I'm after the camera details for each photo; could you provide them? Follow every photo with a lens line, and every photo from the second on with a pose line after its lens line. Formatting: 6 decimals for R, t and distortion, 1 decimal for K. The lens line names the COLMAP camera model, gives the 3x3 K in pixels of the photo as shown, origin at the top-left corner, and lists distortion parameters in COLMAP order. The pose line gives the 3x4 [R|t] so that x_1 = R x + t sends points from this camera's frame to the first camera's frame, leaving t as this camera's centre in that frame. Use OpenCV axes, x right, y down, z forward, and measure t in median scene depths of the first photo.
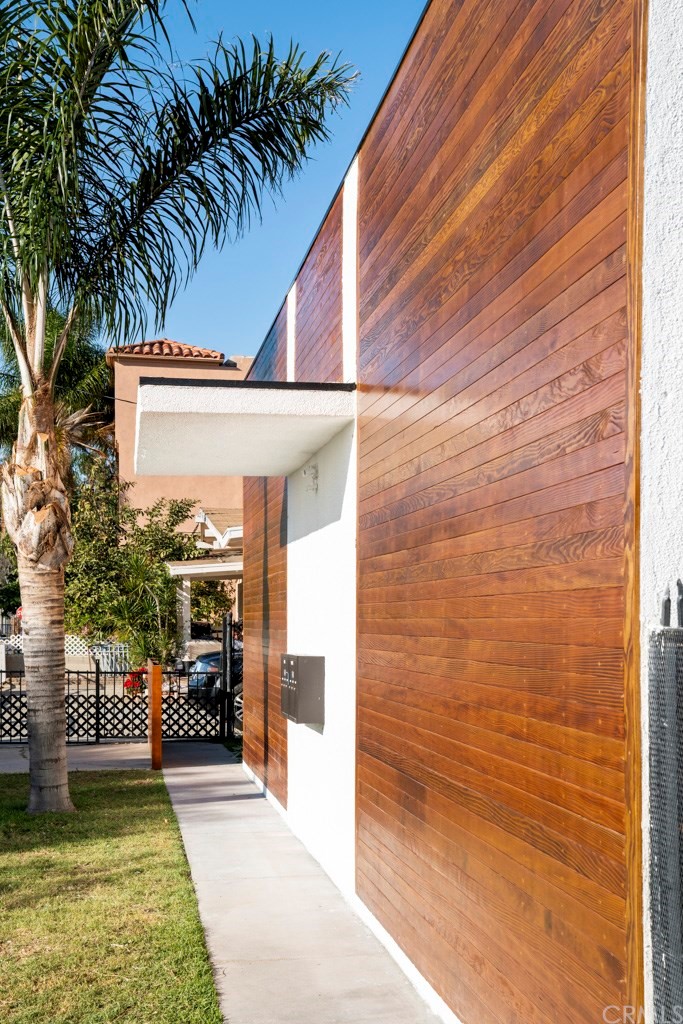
lens RADIAL K [[1305.9, 0, 340.7], [0, 1305.9, 618.9], [0, 0, 1]] dist [0.134859, 0.000000]
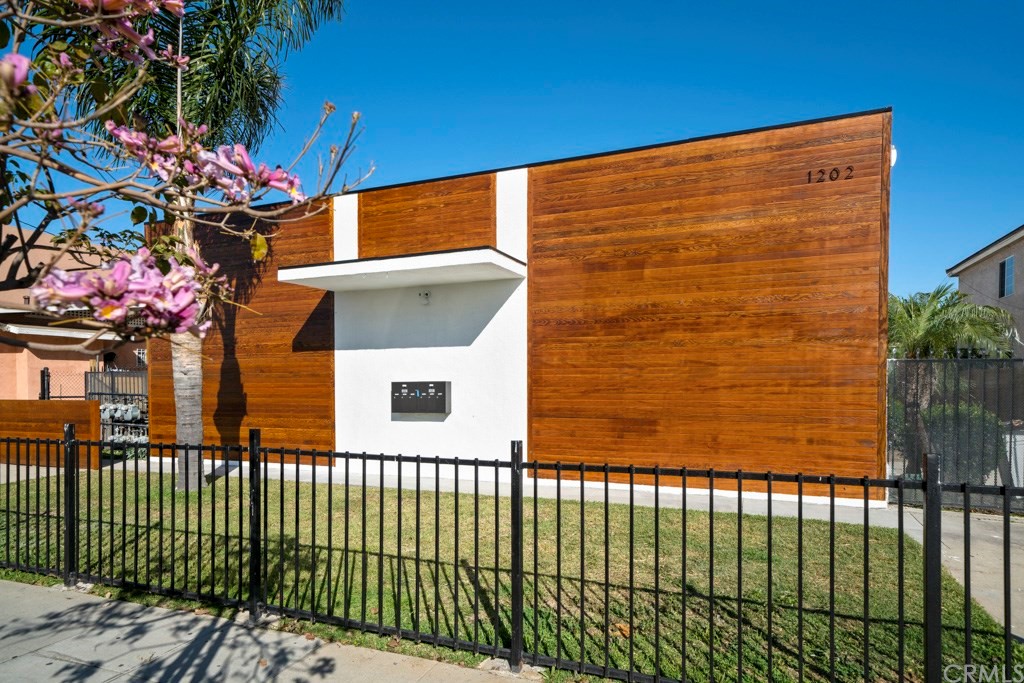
lens RADIAL K [[574.6, 0, 510.1], [0, 574.6, 390.2], [0, 0, 1]] dist [0.011901, 0.003610]
pose [[0.515385, -0.023126, 0.856646, -0.856455], [0.006810, 0.999715, 0.022892, 0.023881], [-0.856931, -0.005964, 0.515396, 0.465682]]
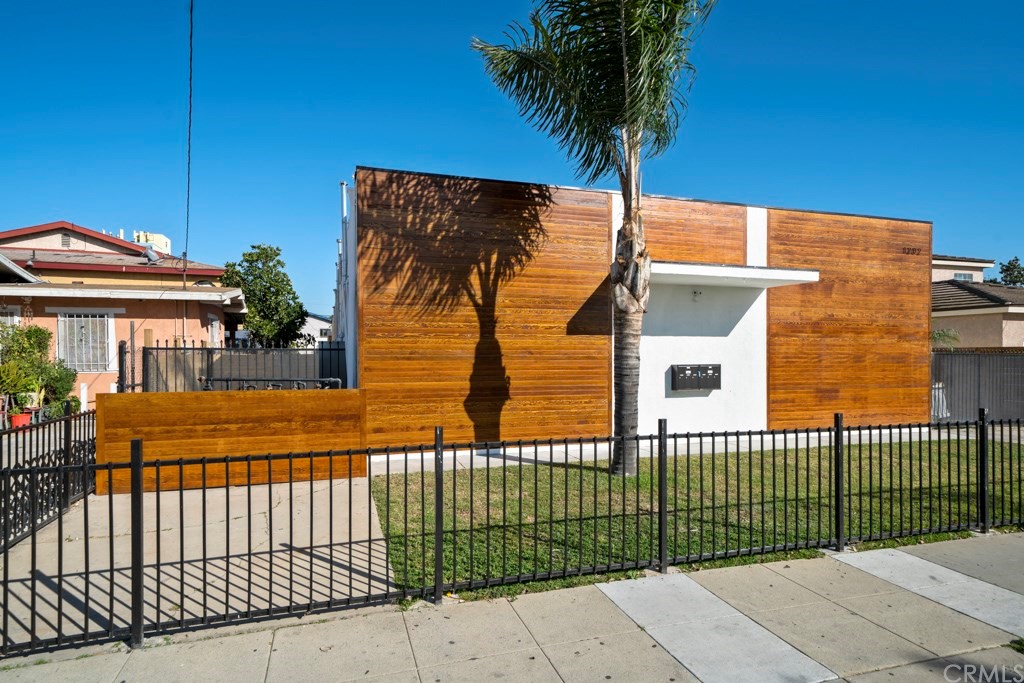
lens RADIAL K [[574.6, 0, 526.8], [0, 574.6, 363.9], [0, 0, 1]] dist [0.011901, 0.003610]
pose [[-0.159257, -0.020571, 0.987023, -1.239994], [-0.004977, 0.999787, 0.020034, 0.006661], [-0.987225, -0.001721, -0.159325, 1.725366]]
